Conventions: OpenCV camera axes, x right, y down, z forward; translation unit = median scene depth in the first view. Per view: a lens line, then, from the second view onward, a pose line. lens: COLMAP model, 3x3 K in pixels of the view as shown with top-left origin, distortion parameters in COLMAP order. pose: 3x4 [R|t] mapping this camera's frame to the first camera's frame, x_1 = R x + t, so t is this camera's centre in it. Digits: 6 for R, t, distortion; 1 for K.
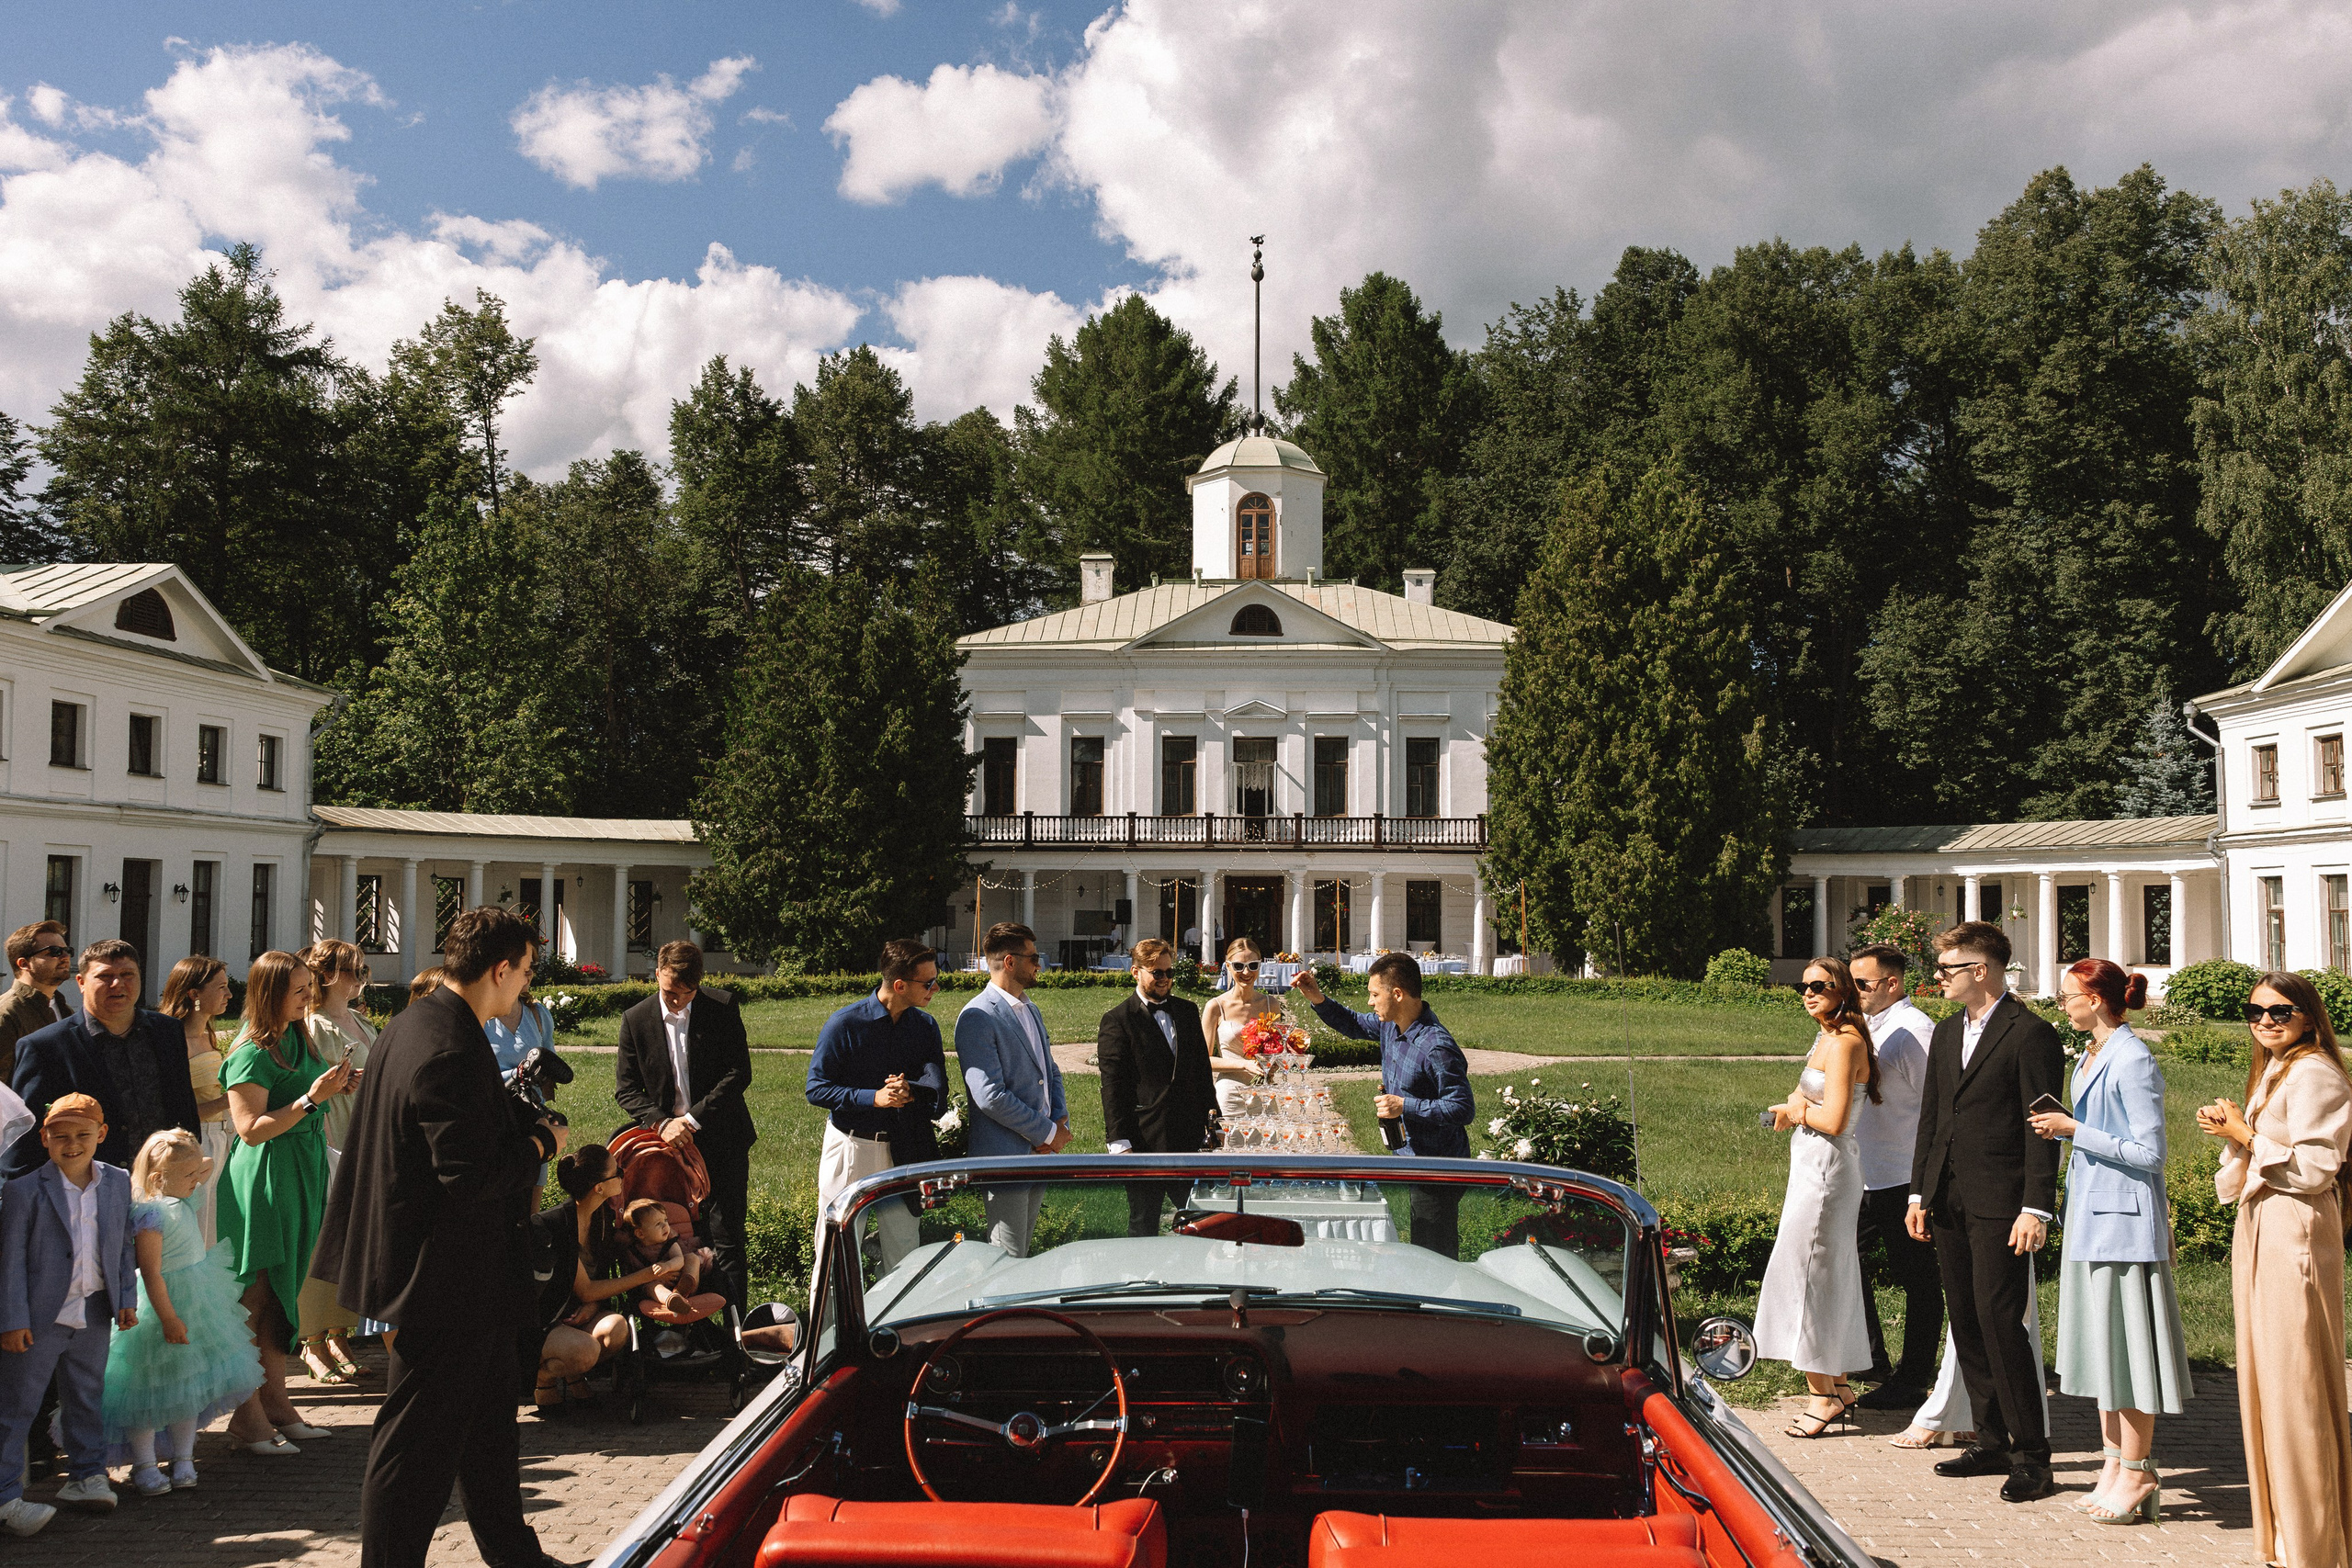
lens RADIAL K [[1929.6, 0, 1137.7], [0, 1929.6, 723.9], [0, 0, 1]] dist [-0.004965, 0.007999]
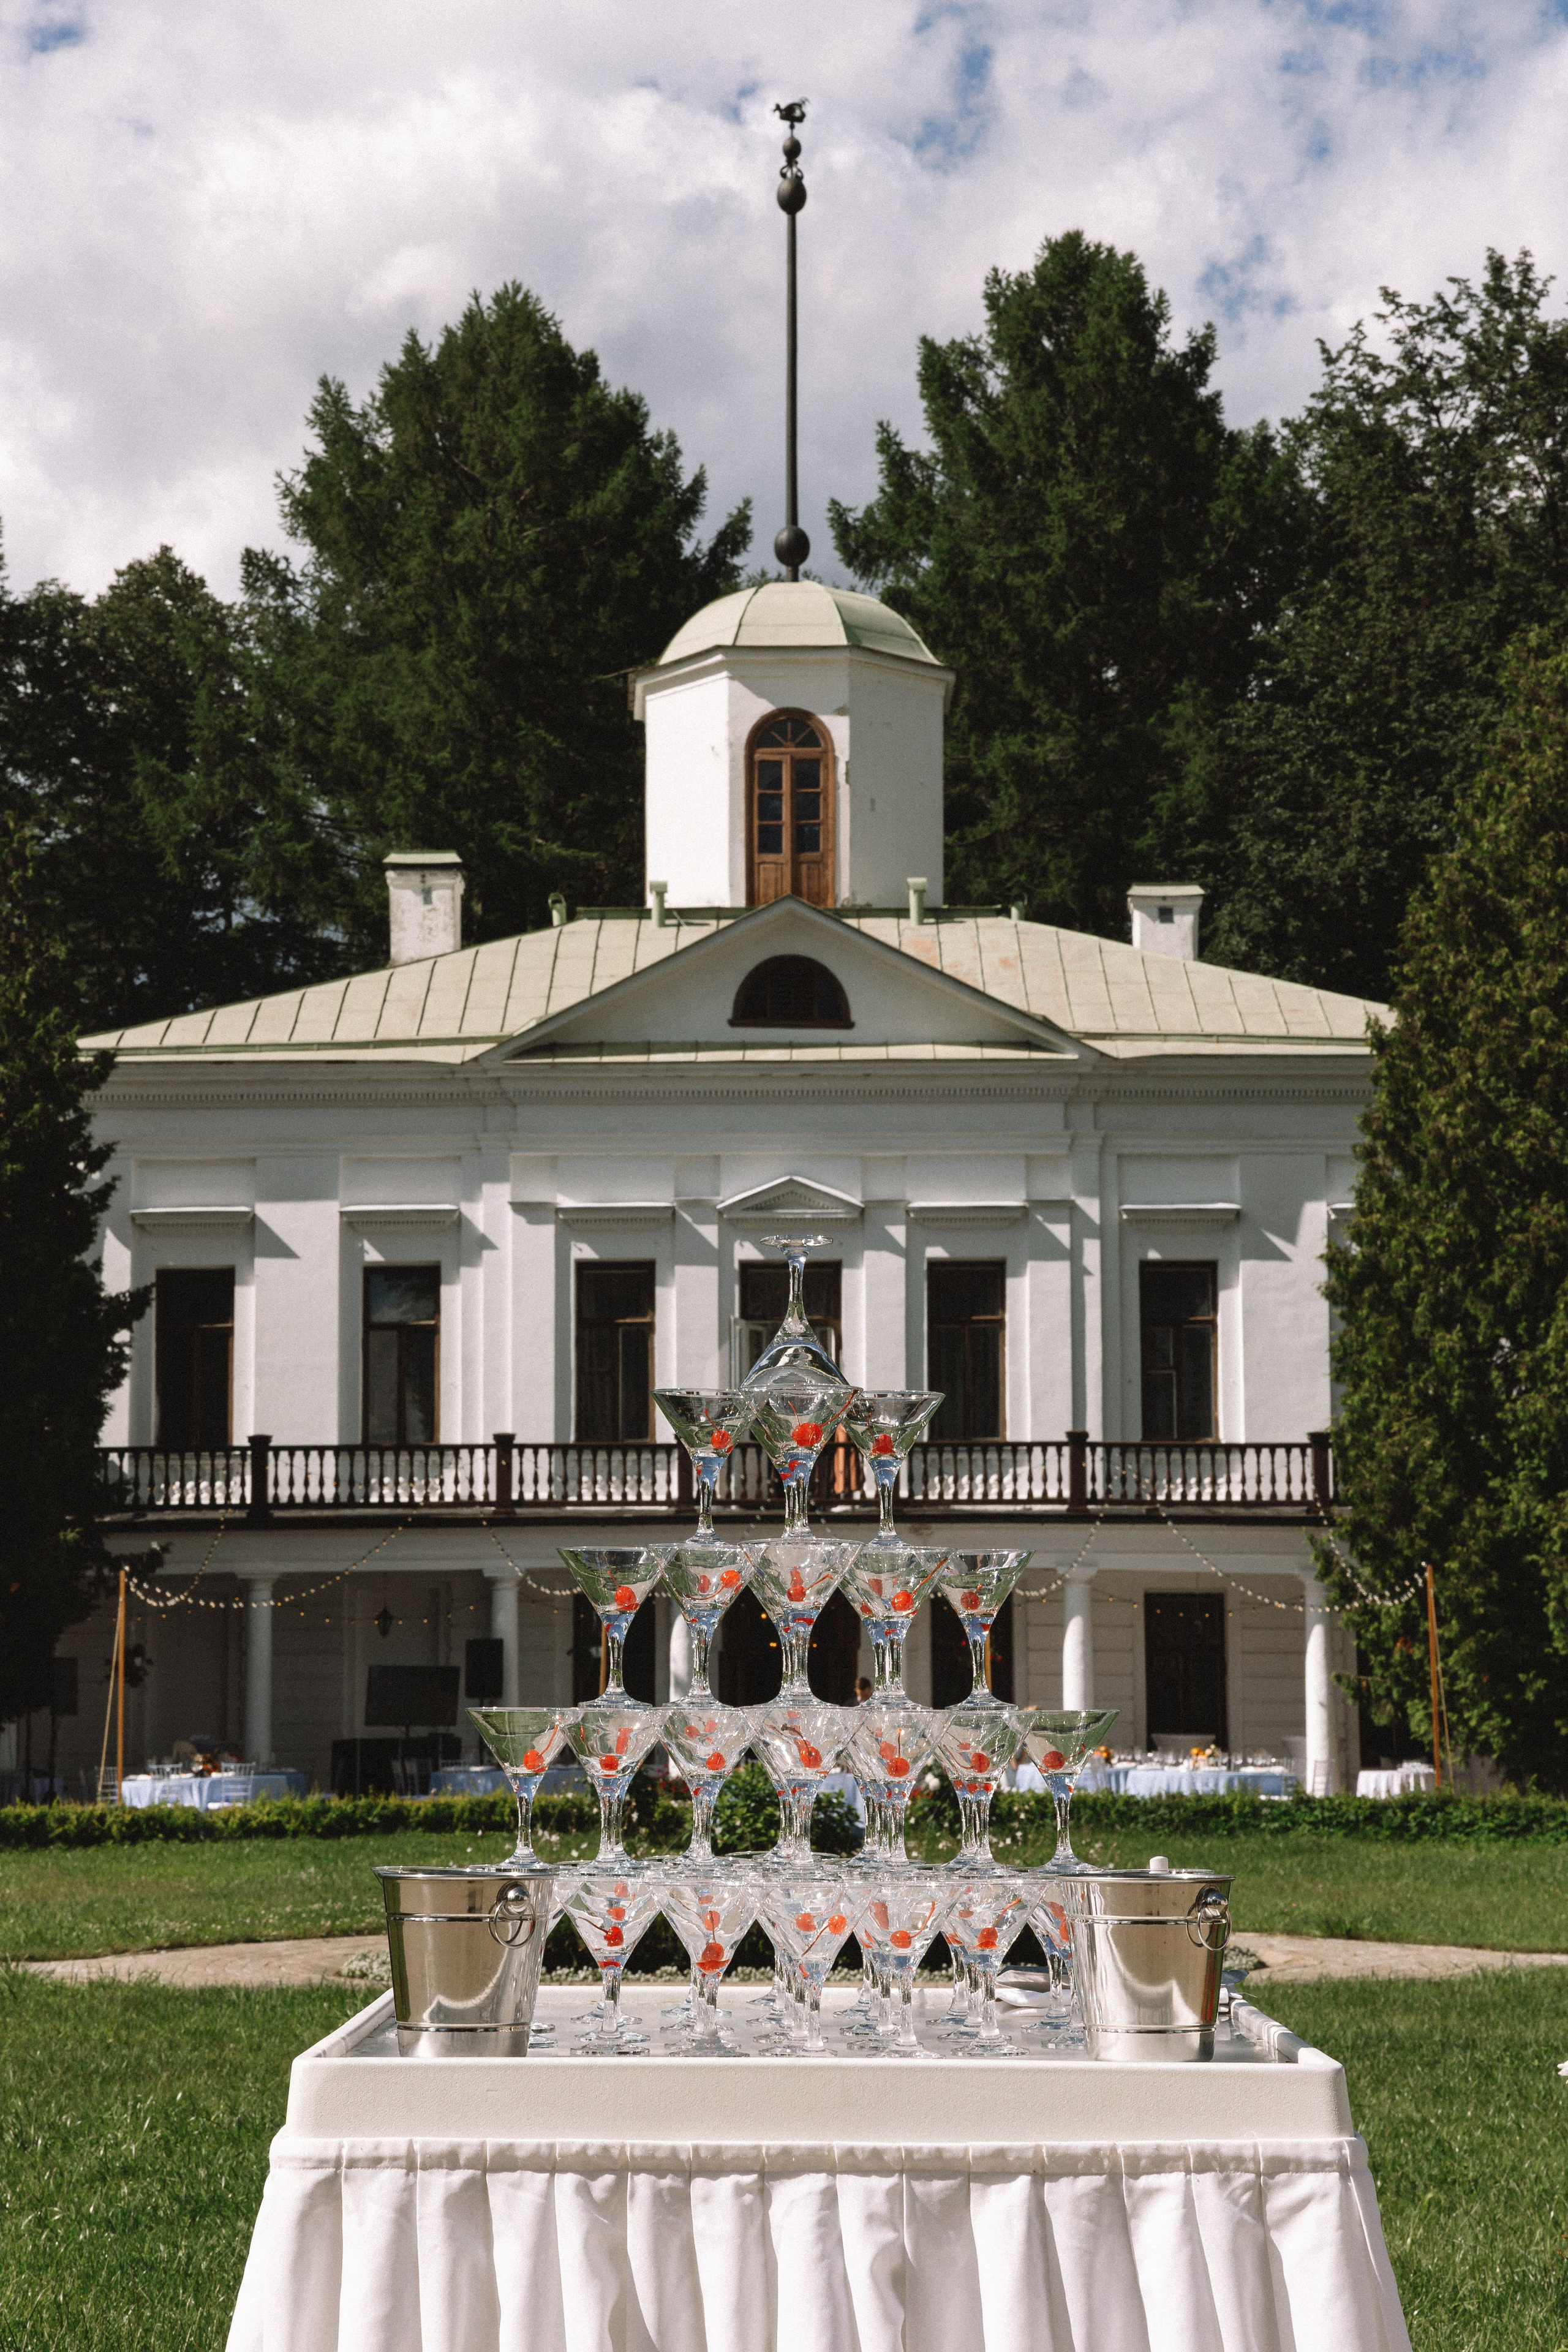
lens RADIAL K [[4011.9, 0, 732.4], [0, 4011.9, 1284.7], [0, 0, 1]] dist [0.419827, 0.076783]
pose [[0.999056, -0.005791, 0.043043, 0.009300], [0.006677, 0.999768, -0.020463, 0.030491], [-0.042915, 0.020731, 0.998864, 0.103791]]
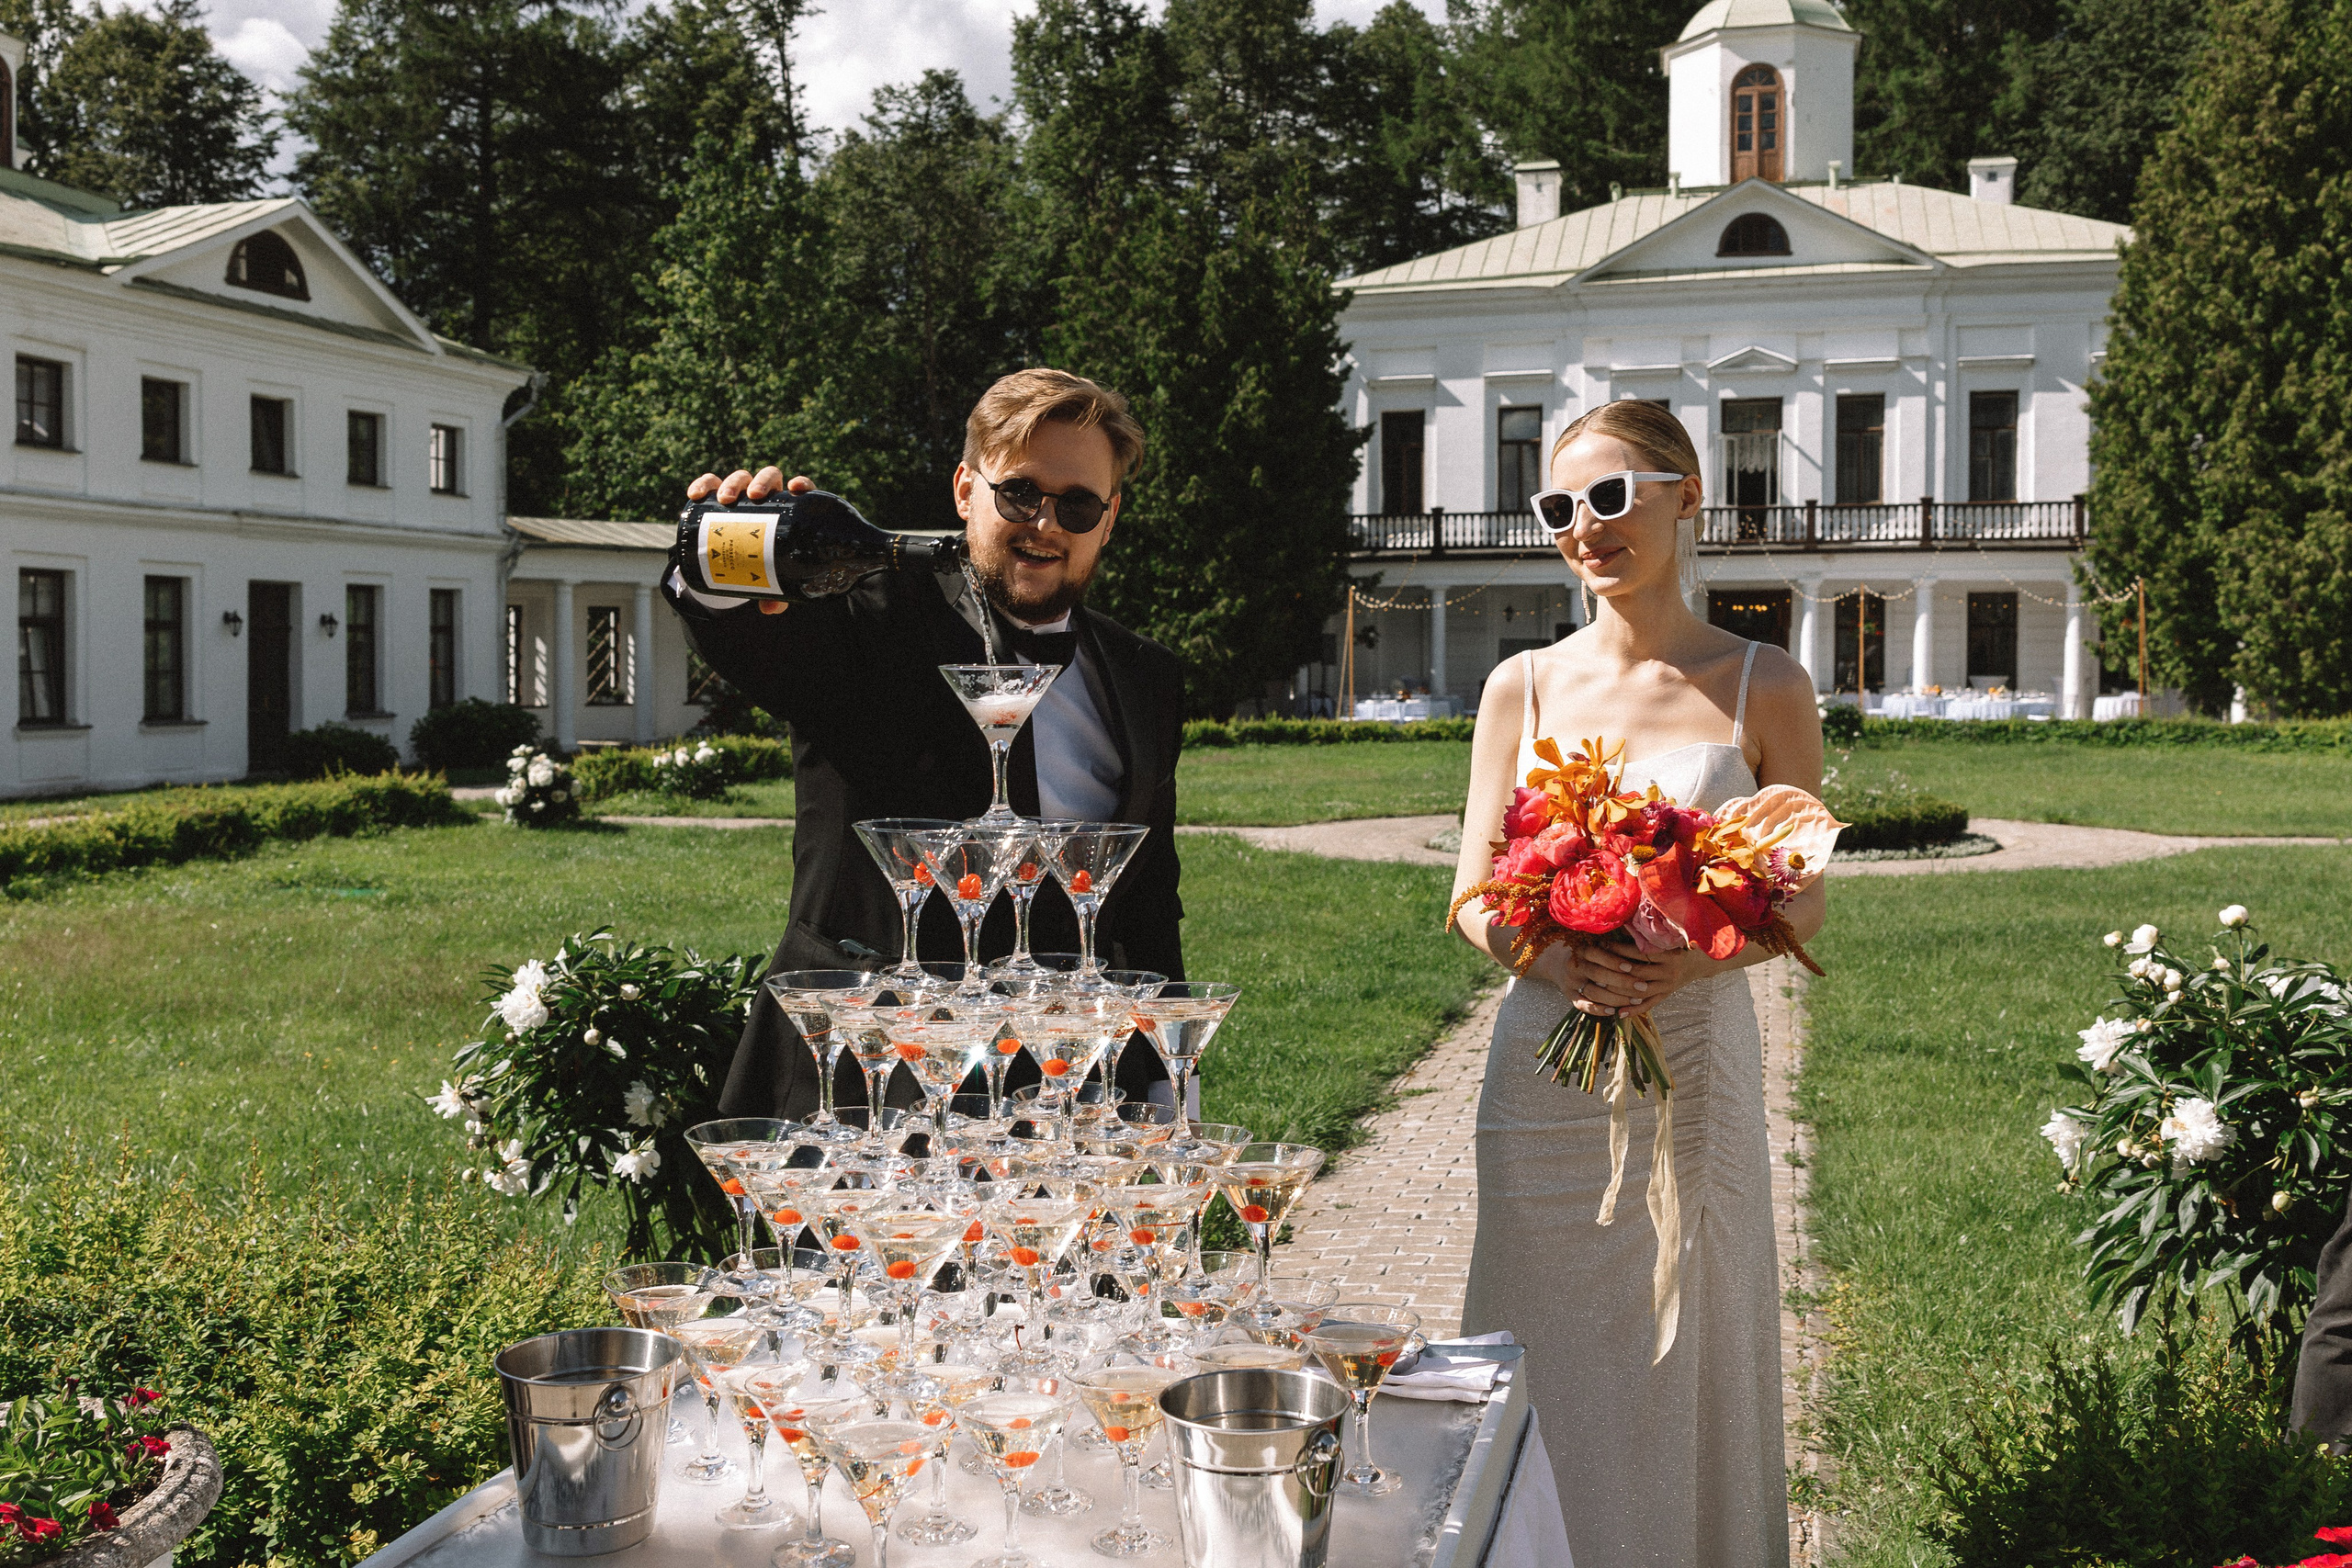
lens RADIAL K [[2188.8, 0, 1239.4], [0, 2188.8, 708.9], [0, 0, 1]] dist [-0.013255, 0.057726]
pose [[0.981617, -0.007713, -0.190707, 0.027903], [0.029711, 0.993178, 0.112763, 0.024617], [0.188536, -0.116356, 0.975149, 0.149598]]
